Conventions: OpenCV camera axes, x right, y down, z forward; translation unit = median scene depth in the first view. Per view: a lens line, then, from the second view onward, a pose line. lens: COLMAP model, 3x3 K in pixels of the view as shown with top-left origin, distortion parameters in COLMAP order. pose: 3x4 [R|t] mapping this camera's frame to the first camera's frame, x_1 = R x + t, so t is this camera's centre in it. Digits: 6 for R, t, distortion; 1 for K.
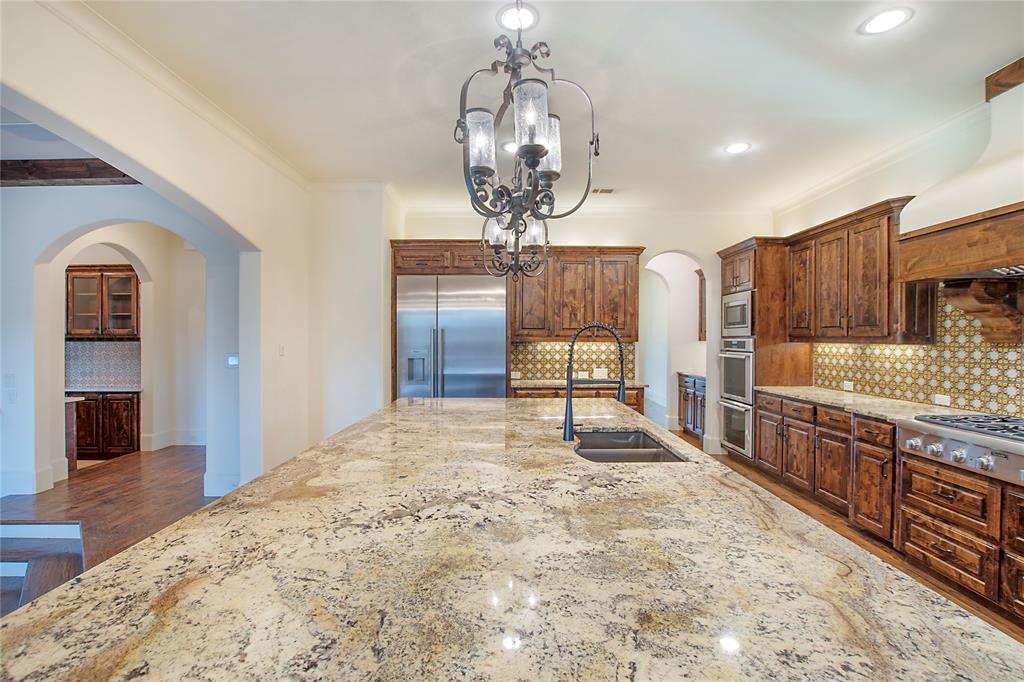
lens RADIAL K [[461.4, 0, 518.5], [0, 461.4, 342.7], [0, 0, 1]] dist [-0.043136, 0.010759]
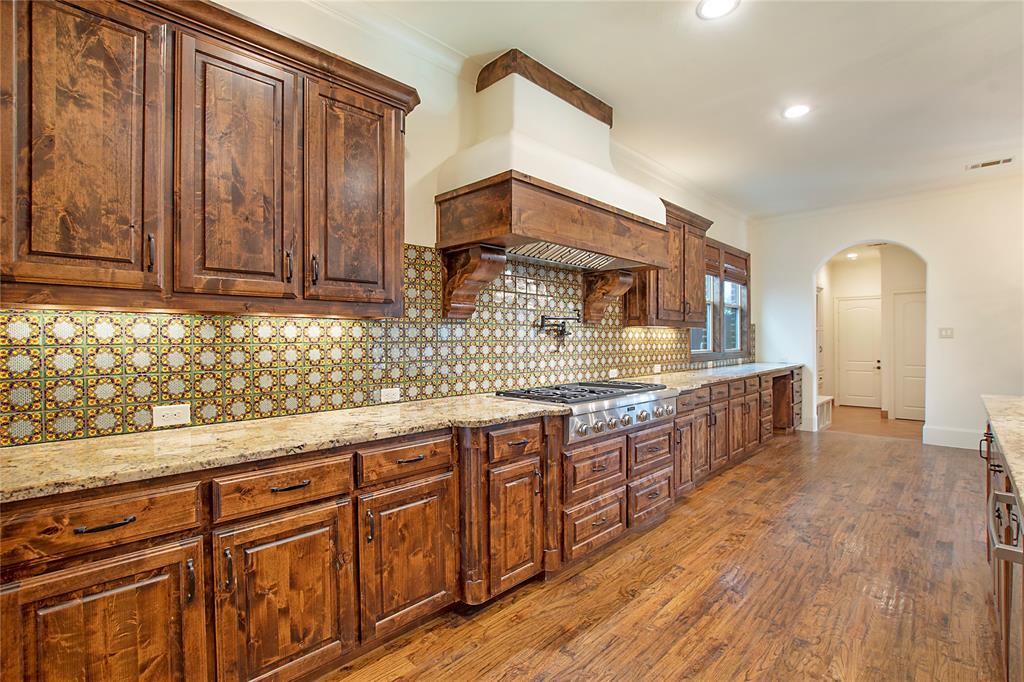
lens RADIAL K [[466.5, 0, 512.6], [0, 466.5, 342.4], [0, 0, 1]] dist [-0.027354, 0.001206]
pose [[-0.704892, -0.003912, 0.709304, 0.215587], [0.008869, 0.999858, 0.014328, 0.026404], [-0.709259, 0.016391, -0.704757, 1.138254]]
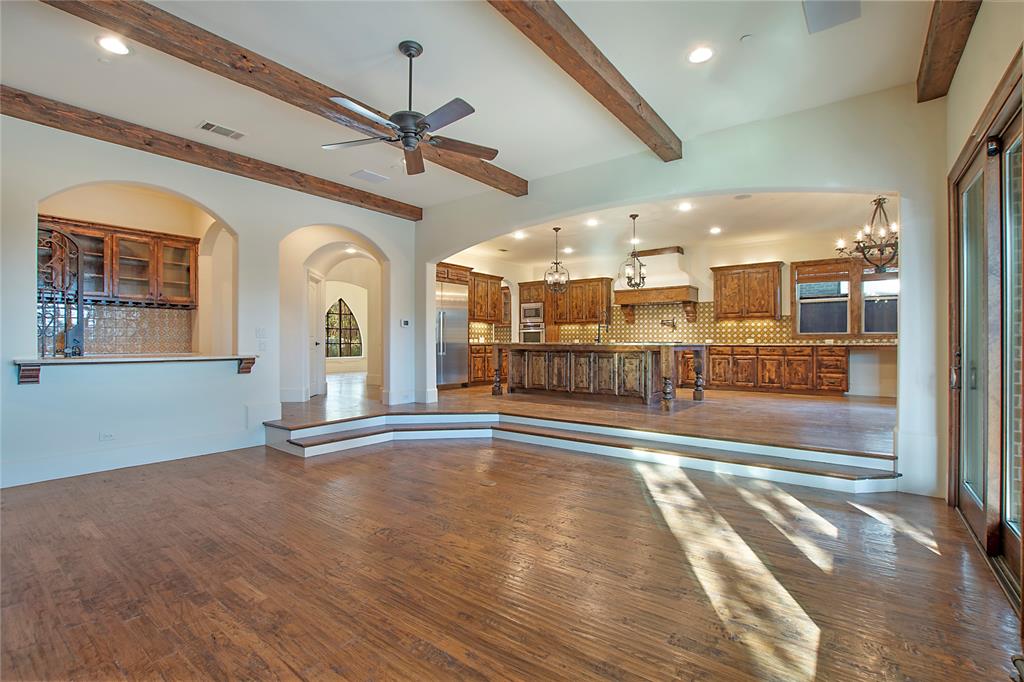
lens RADIAL K [[466.5, 0, 512.6], [0, 466.5, 342.4], [0, 0, 1]] dist [-0.027354, 0.001206]
pose [[0.606540, 0.000624, 0.795053, -1.766935], [0.007172, 0.999955, -0.006256, 0.123923], [-0.795021, 0.009497, 0.606508, -0.382999]]
